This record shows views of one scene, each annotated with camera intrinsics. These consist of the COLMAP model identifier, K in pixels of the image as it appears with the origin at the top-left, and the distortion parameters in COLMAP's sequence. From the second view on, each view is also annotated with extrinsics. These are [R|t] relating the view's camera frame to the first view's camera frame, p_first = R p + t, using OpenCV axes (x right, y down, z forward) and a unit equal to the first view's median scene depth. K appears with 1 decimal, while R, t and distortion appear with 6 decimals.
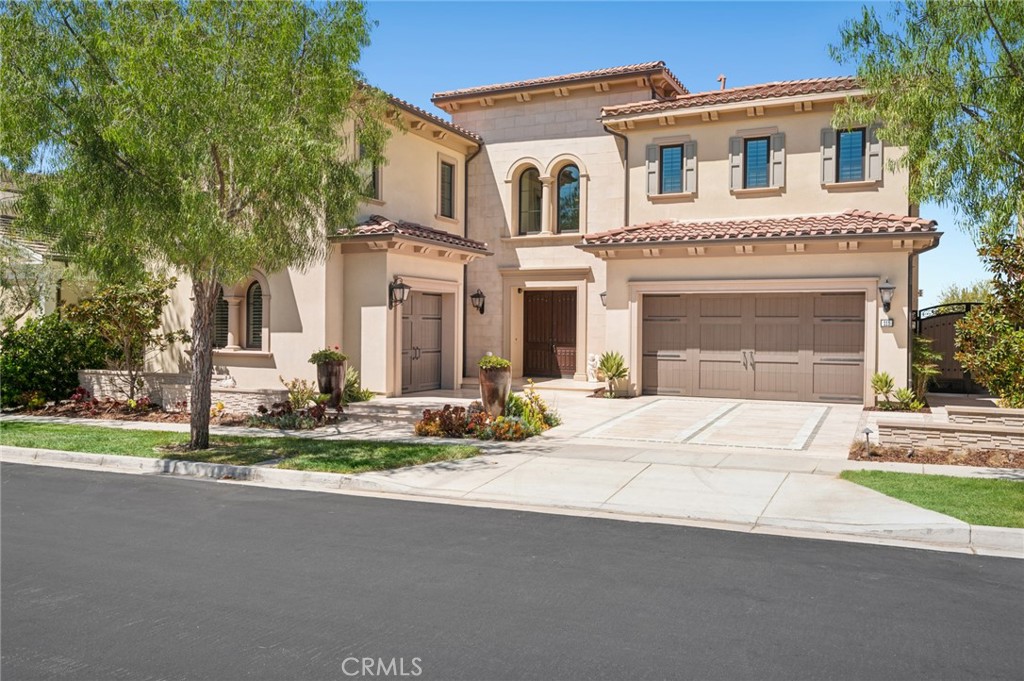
lens RADIAL K [[795.5, 0, 511.9], [0, 795.5, 337.1], [0, 0, 1]] dist [0.000123, 0.005572]
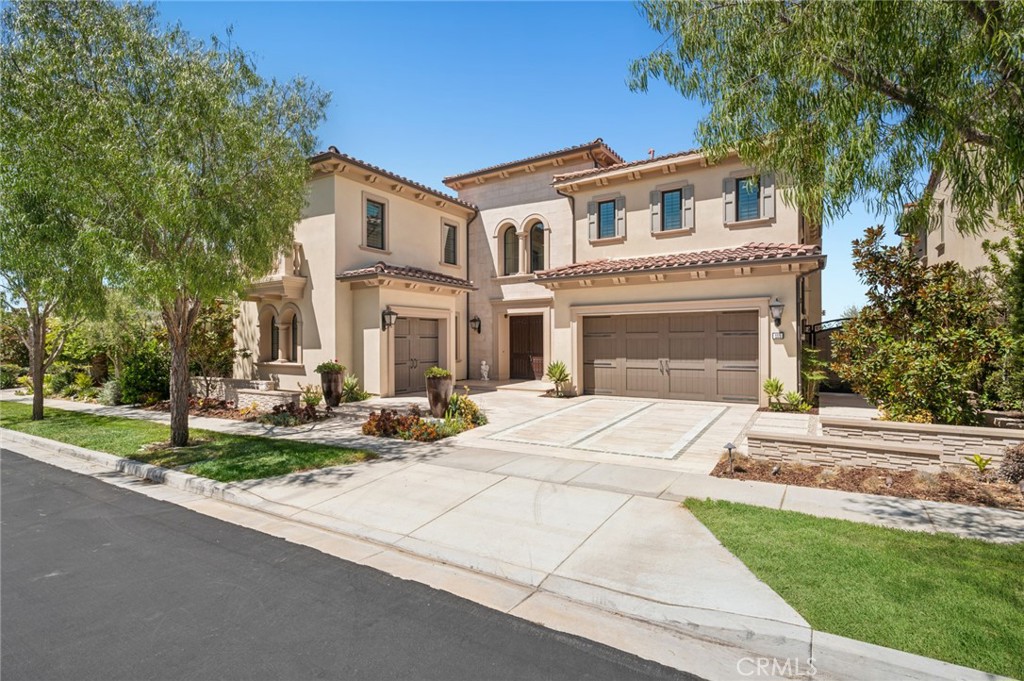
lens RADIAL K [[477.6, 0, 514.5], [0, 477.6, 340.7], [0, 0, 1]] dist [0.002855, 0.000477]
pose [[0.992611, -0.014132, -0.120514, 0.157293], [0.012367, 0.999805, -0.015378, -0.003749], [0.120708, 0.013774, 0.992593, 0.234344]]
